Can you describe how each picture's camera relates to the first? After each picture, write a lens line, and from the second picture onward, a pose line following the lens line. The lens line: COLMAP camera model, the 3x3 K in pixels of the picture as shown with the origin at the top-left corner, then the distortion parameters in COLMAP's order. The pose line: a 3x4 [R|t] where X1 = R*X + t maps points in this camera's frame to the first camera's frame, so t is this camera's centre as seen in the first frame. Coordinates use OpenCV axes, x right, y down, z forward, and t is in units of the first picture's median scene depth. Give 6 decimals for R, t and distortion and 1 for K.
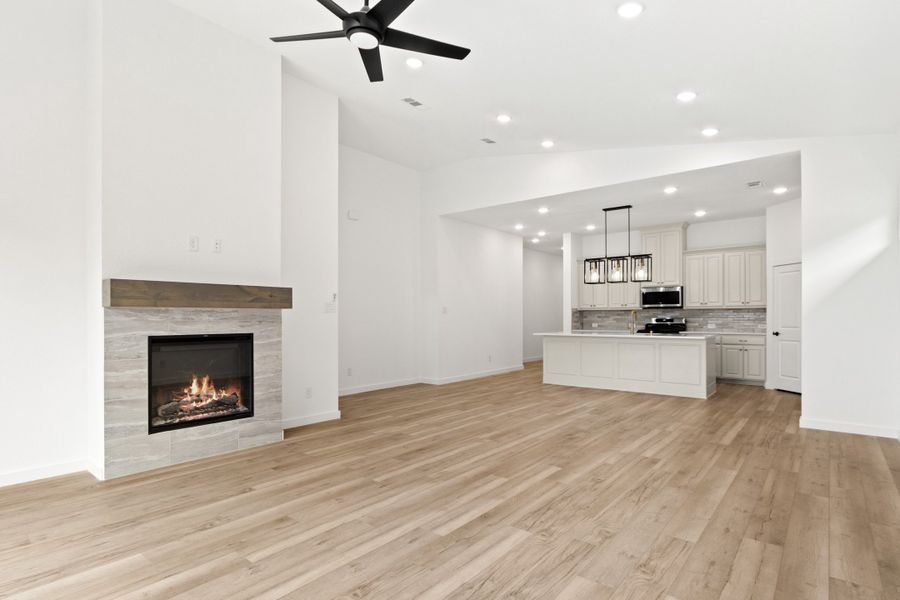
lens RADIAL K [[483.1, 0, 436.0], [0, 483.1, 299.4], [0, 0, 1]] dist [0.004673, 0.001894]
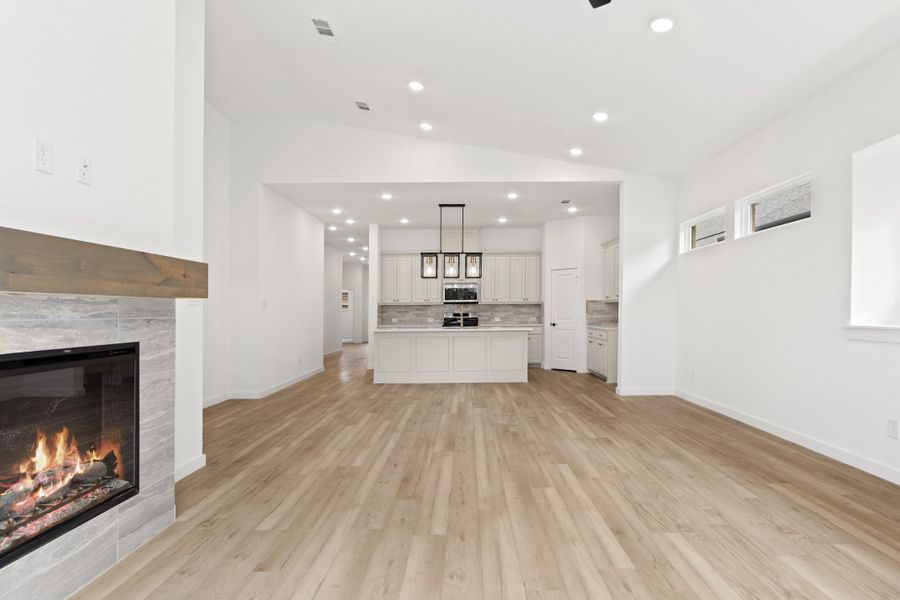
lens RADIAL K [[483.1, 0, 483.3], [0, 483.1, 299.9], [0, 0, 1]] dist [0.004673, 0.001894]
pose [[0.752350, 0.011207, 0.658668, -0.420203], [-0.017093, 0.999851, 0.002513, 0.013232], [-0.658541, -0.013149, 0.752430, 0.306959]]
